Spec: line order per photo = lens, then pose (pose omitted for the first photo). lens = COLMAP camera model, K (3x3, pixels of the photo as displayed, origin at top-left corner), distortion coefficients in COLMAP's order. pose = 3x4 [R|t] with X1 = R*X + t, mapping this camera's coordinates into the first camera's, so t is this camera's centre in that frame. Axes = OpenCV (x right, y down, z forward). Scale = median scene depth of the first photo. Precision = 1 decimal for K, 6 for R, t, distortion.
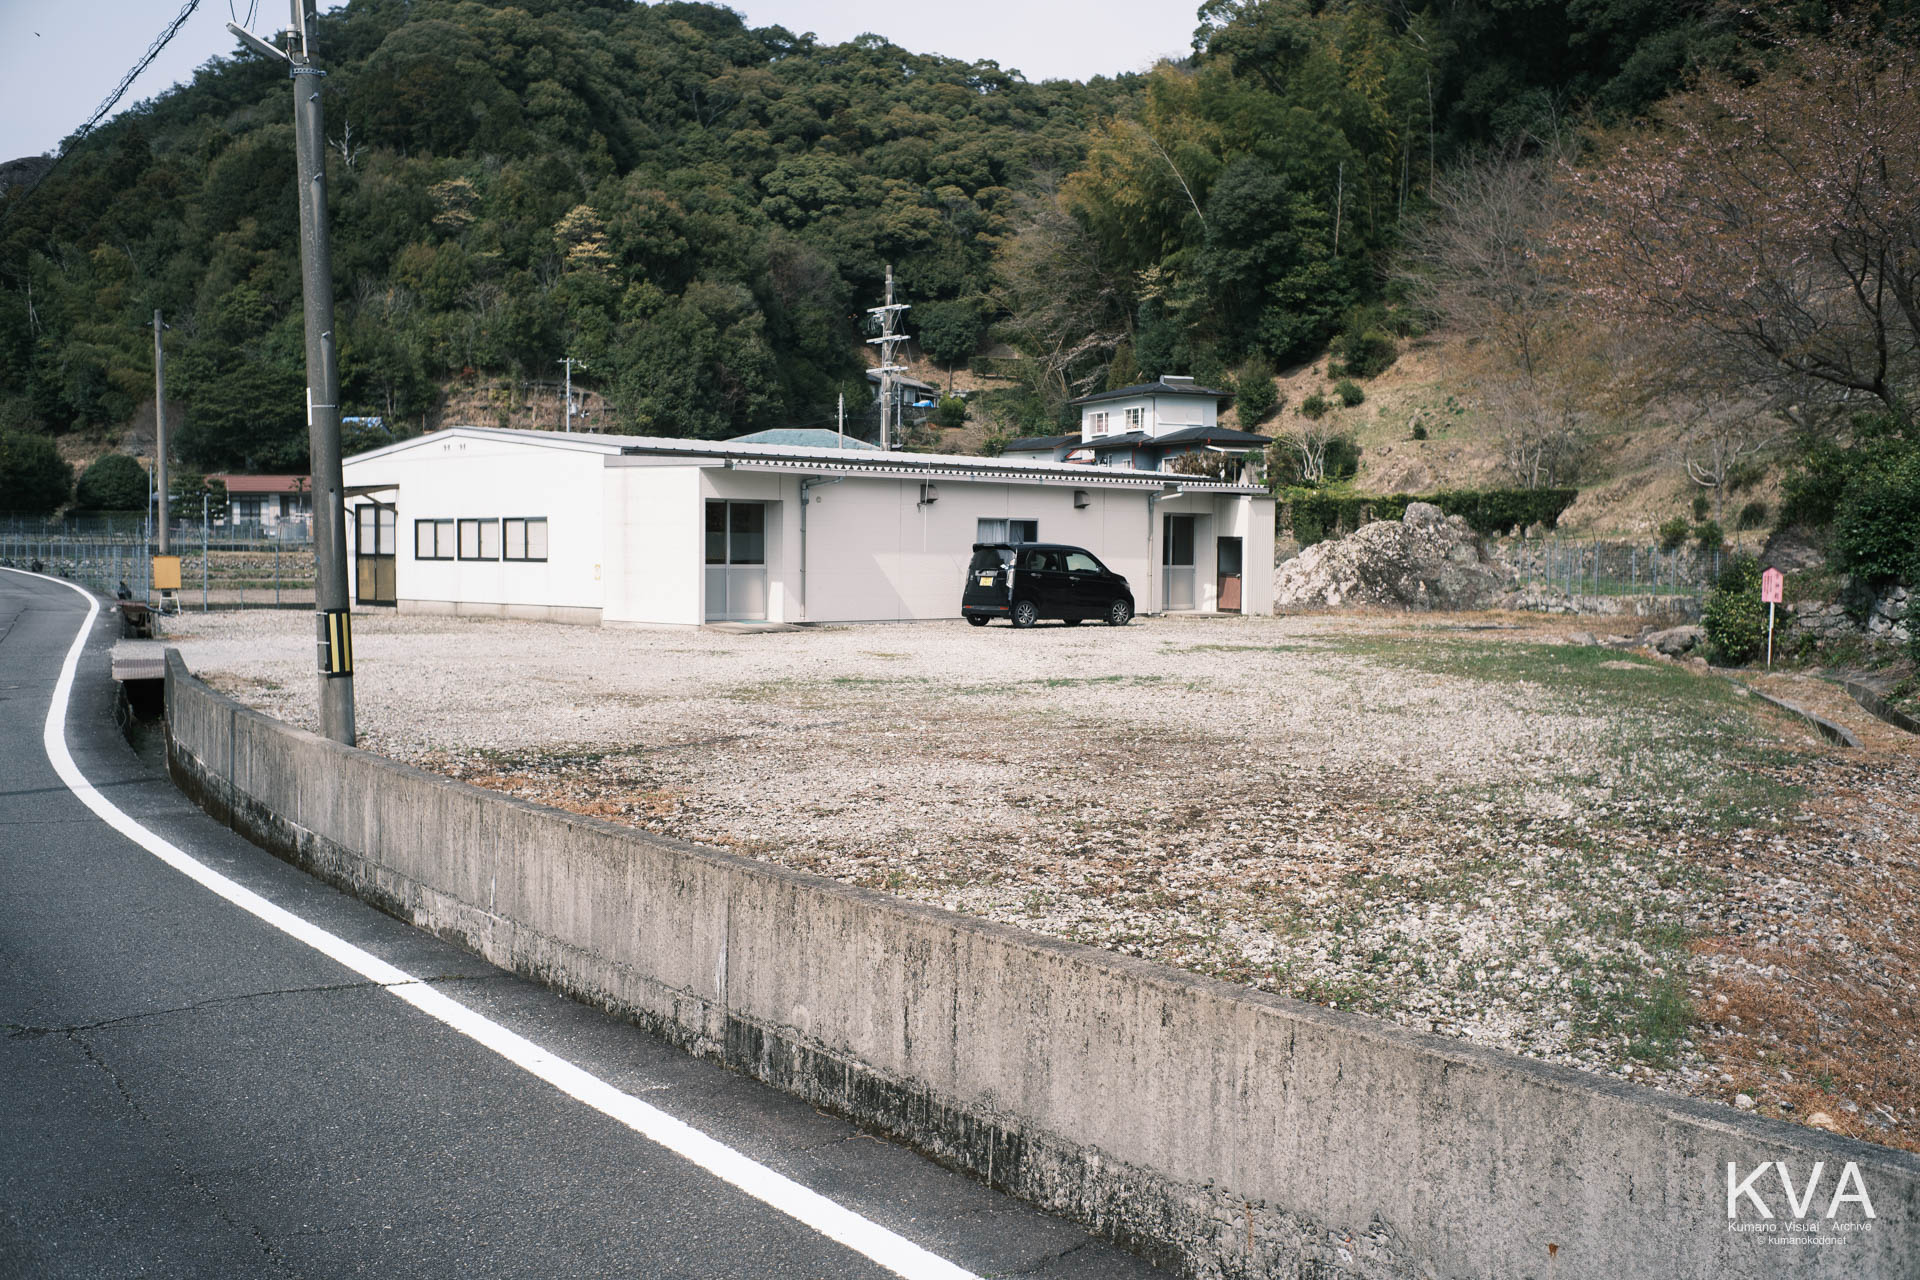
lens RADIAL K [[1850.6, 0, 964.3], [0, 1850.6, 632.1], [0, 0, 1]] dist [0.111133, -0.108964]
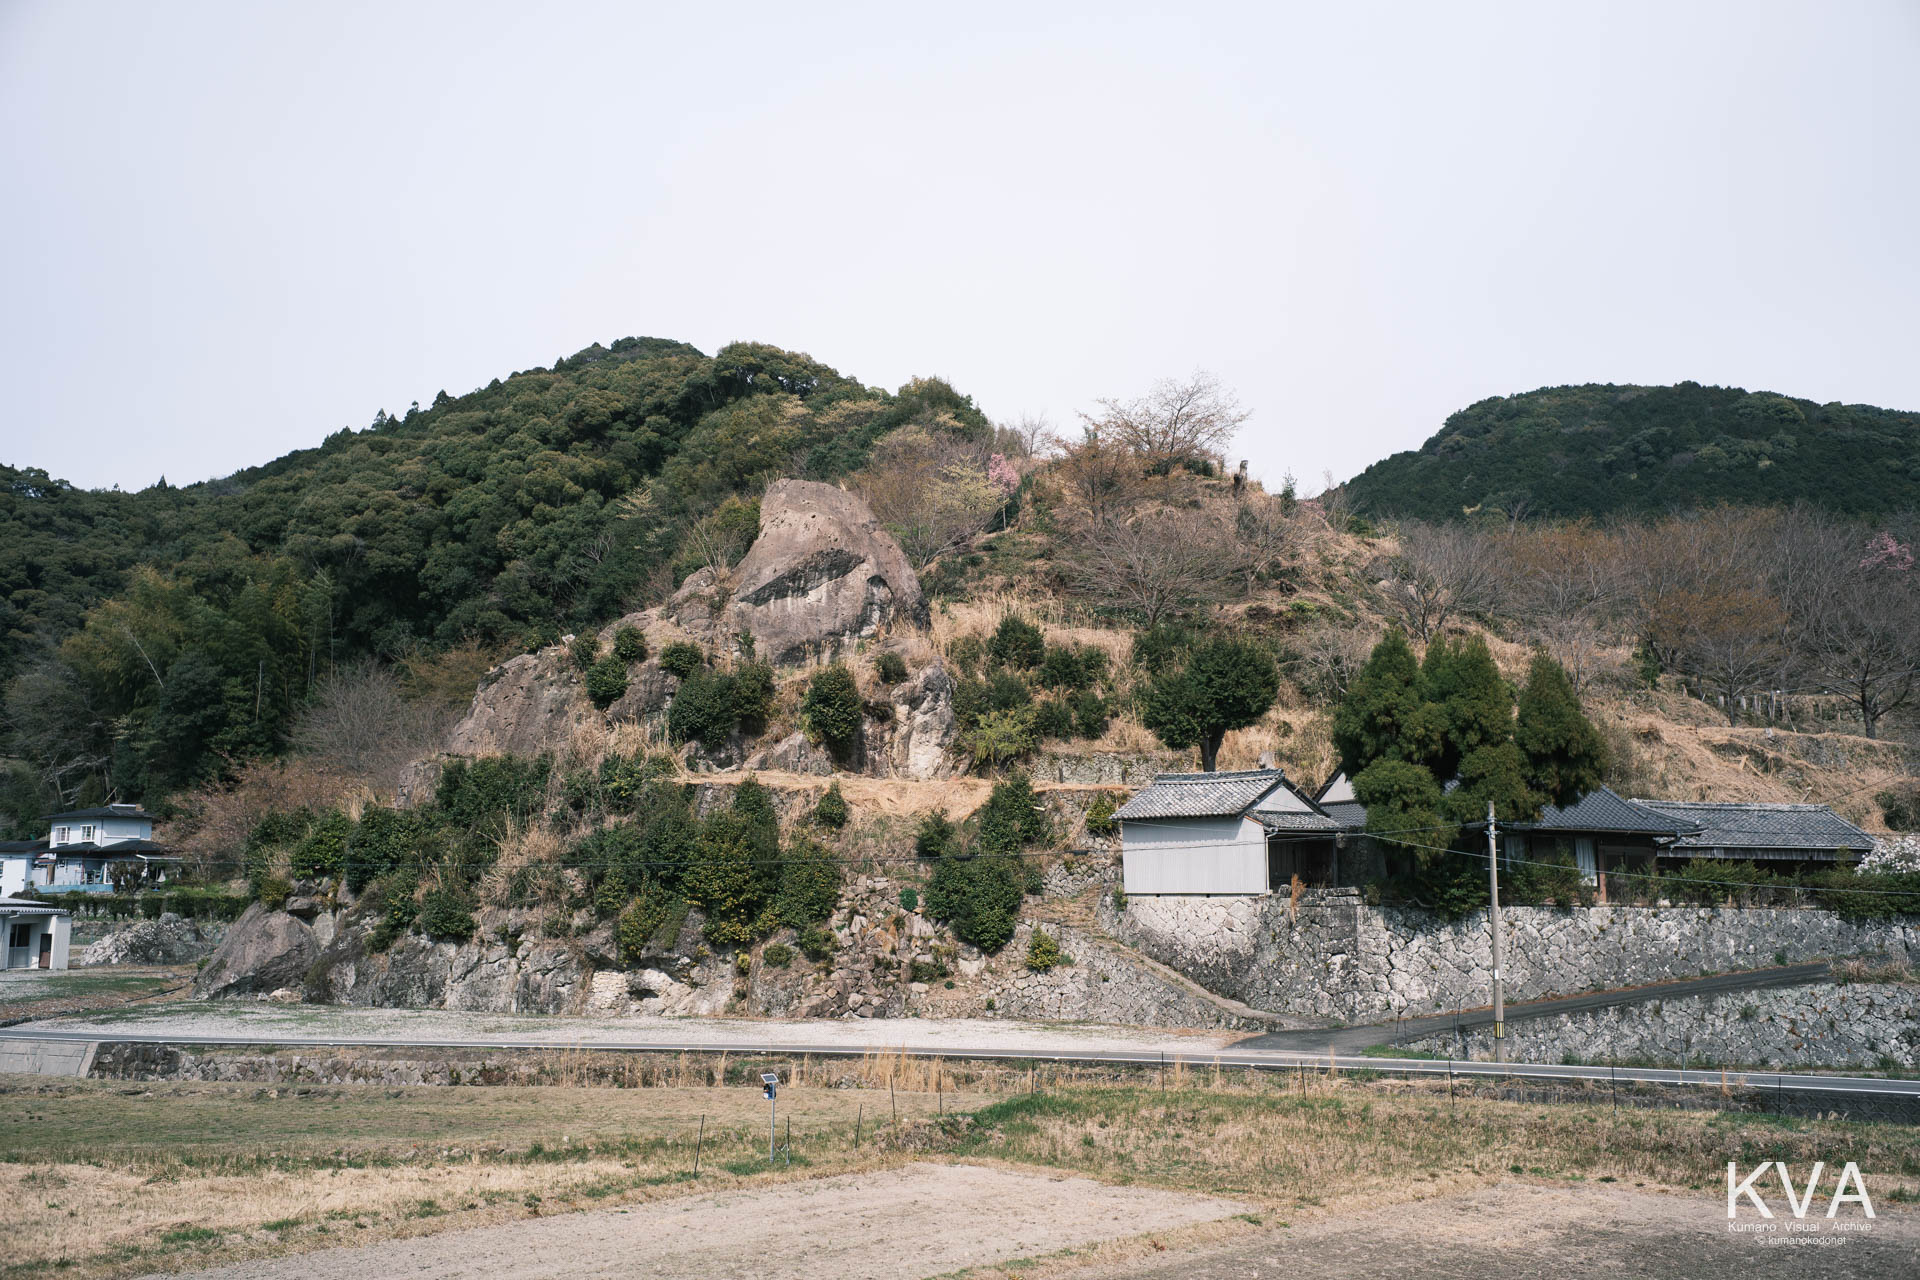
lens RADIAL K [[1850.6, 0, 964.3], [0, 1850.6, 632.1], [0, 0, 1]] dist [0.111133, -0.108964]
pose [[0.894455, 0.062979, 0.442700, 0.036803], [0.019654, 0.983538, -0.179629, 0.007848], [-0.446725, 0.169371, 0.878493, -0.558145]]
